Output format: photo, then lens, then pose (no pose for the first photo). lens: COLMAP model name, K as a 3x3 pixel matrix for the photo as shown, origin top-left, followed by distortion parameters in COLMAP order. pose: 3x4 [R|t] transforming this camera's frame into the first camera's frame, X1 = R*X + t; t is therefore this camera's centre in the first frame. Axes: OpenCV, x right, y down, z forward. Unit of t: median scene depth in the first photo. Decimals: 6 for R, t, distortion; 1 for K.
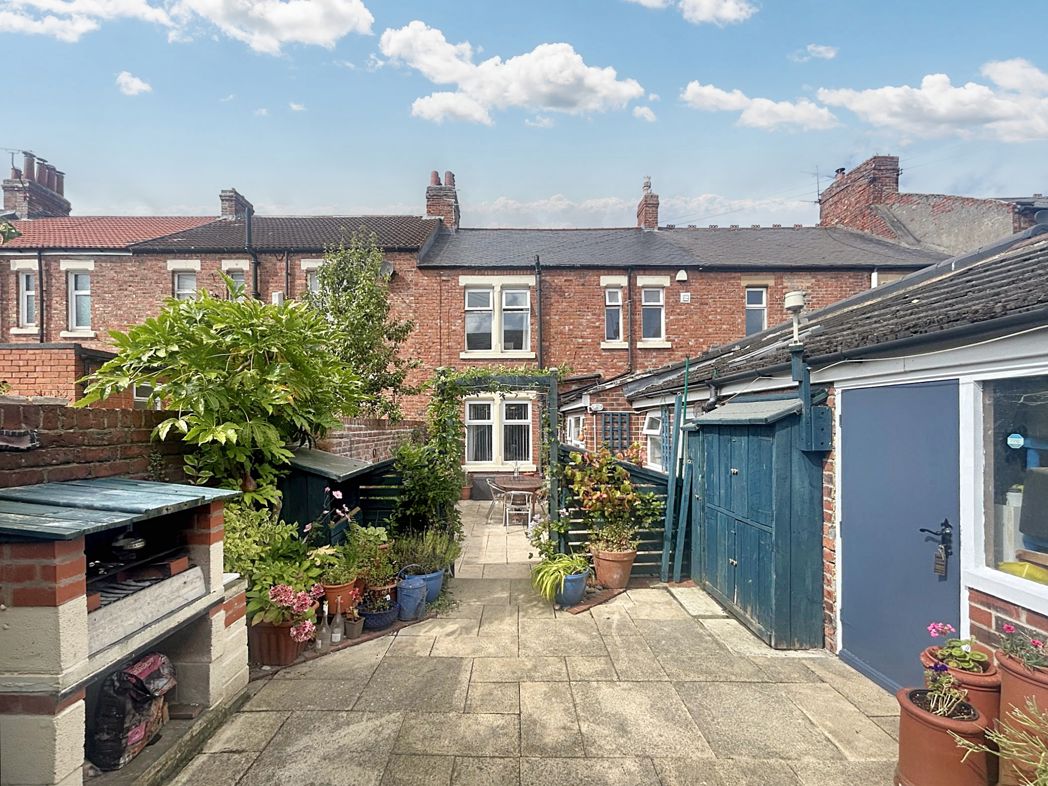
lens RADIAL K [[423.5, 0, 527.8], [0, 423.5, 428.1], [0, 0, 1]] dist [-0.002558, 0.000543]
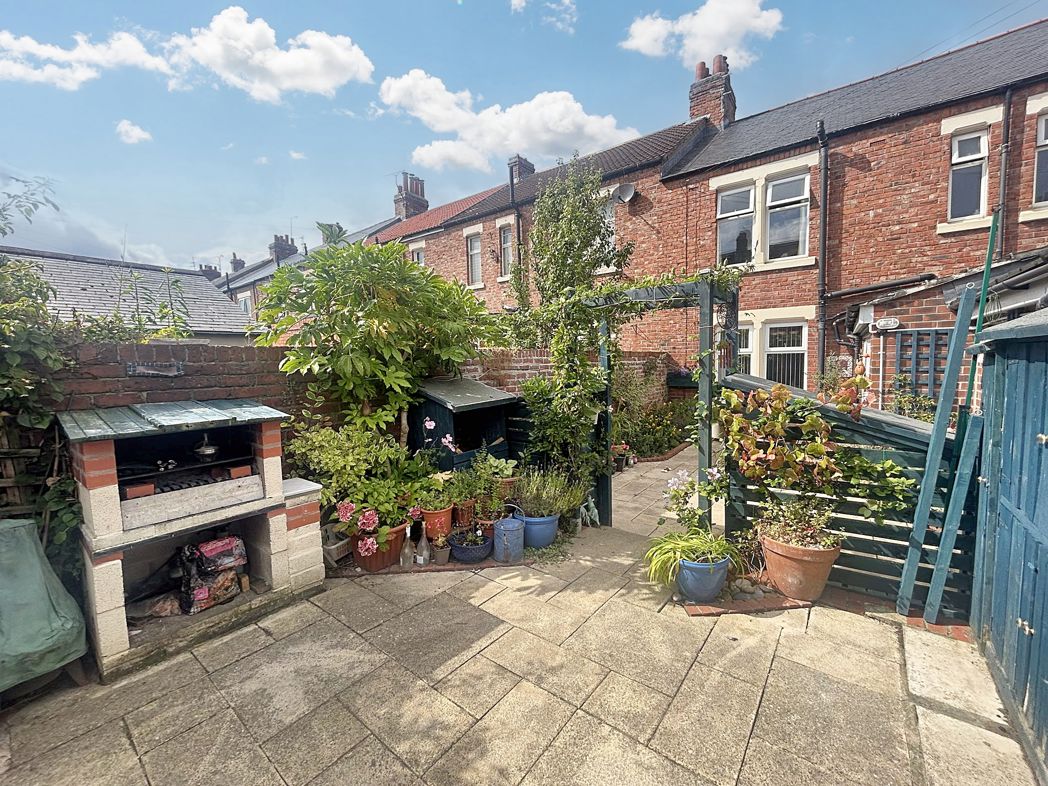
lens RADIAL K [[423.5, 0, 544.0], [0, 423.5, 395.5], [0, 0, 1]] dist [-0.002558, 0.000543]
pose [[0.794637, 0.035848, -0.606026, 0.266989], [0.013957, 0.996912, 0.077271, 0.008705], [0.606925, -0.069861, 0.791683, 0.248848]]
